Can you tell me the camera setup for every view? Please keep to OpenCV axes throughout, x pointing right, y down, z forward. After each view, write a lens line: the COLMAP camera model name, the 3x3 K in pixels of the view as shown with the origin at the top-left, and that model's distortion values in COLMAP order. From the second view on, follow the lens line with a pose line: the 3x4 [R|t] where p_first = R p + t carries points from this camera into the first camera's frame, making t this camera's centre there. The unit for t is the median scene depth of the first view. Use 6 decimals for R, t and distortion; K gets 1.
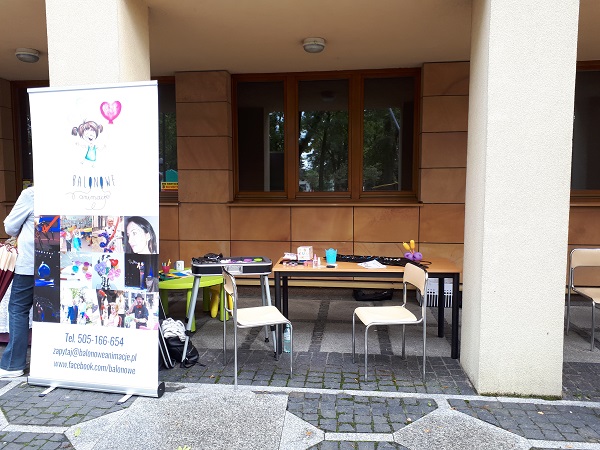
lens RADIAL K [[477.9, 0, 300.0], [0, 477.9, 225.0], [0, 0, 1]] dist [0.080065, -0.101994]
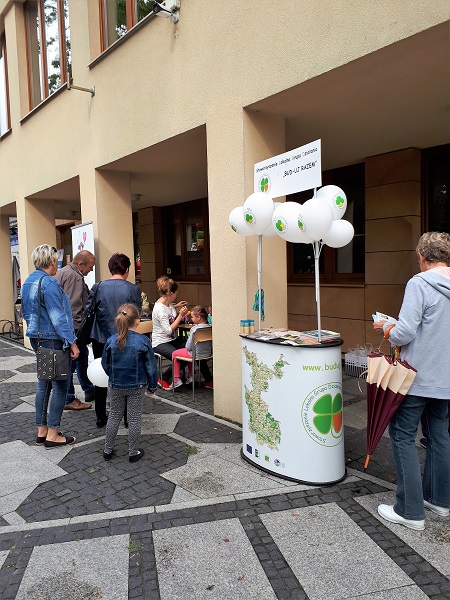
lens RADIAL K [[477.9, 0, 233.7], [0, 477.9, 300.1], [0, 0, 1]] dist [0.080065, -0.101994]
pose [[0.723232, 0.035734, -0.689680, 1.370813], [-0.036843, 0.999235, 0.013138, -0.020200], [0.689621, 0.015908, 0.723995, -0.018651]]
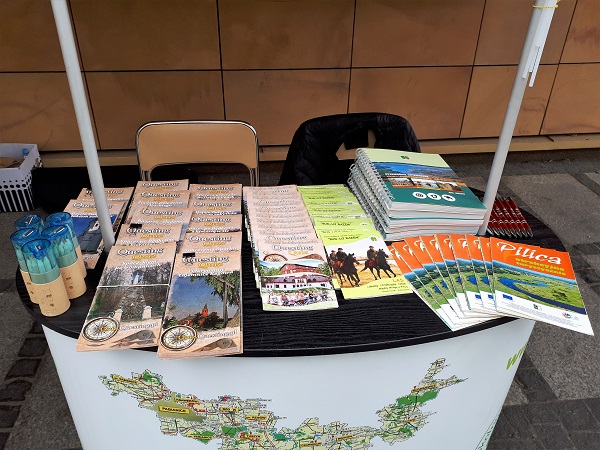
lens RADIAL K [[471.0, 0, 314.8], [0, 471.0, 225.4], [0, 0, 1]] dist [0.007767, 0.002277]
pose [[0.964832, -0.117149, 0.235321, 0.678683], [0.001235, 0.897215, 0.441592, -0.044799], [-0.262866, -0.425771, 0.865806, 0.620027]]
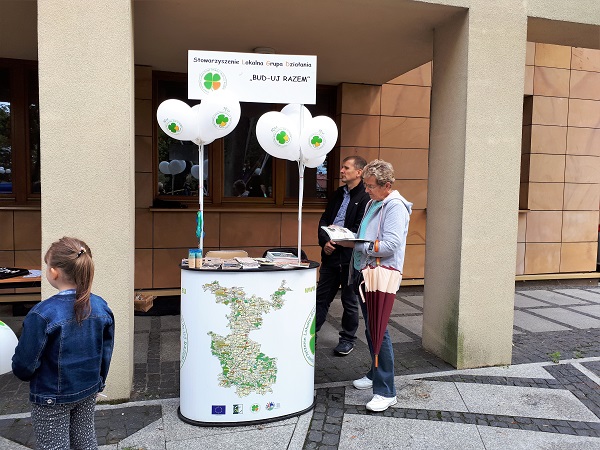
lens RADIAL K [[477.9, 0, 300.0], [0, 477.9, 225.0], [0, 0, 1]] dist [0.080065, -0.101994]
pose [[0.926516, -0.004004, 0.376235, 0.469748], [0.008564, 0.999909, -0.010447, 0.006004], [-0.376159, 0.012902, 0.926465, -0.067379]]
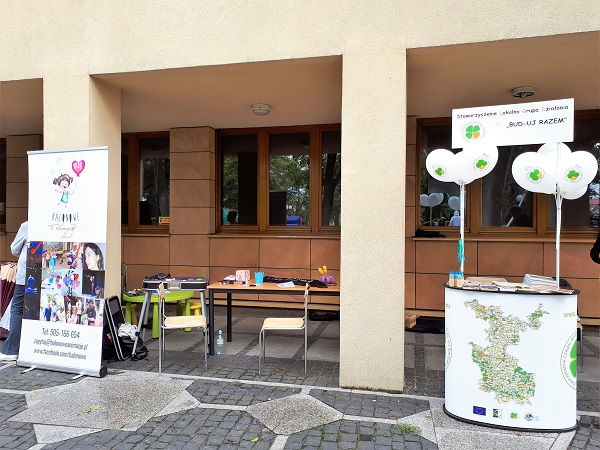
lens RADIAL K [[481.0, 0, 300.0], [0, 481.0, 225.0], [0, 0, 1]] dist [0.022413, 0.000743]
pose [[0.991534, 0.007816, -0.129610, 0.415429], [-0.016933, 0.997446, -0.069385, 0.016700], [0.128737, 0.070992, 0.989134, -0.282075]]
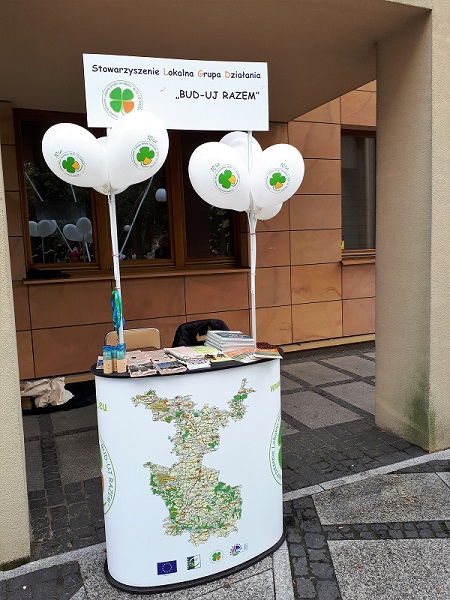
lens RADIAL K [[481.0, 0, 234.6], [0, 481.0, 298.3], [0, 0, 1]] dist [0.022413, 0.000743]
pose [[0.866642, -0.080330, 0.492421, 0.457155], [0.072391, 0.996755, 0.035198, -0.031108], [-0.493650, 0.005143, 0.869645, 0.213291]]
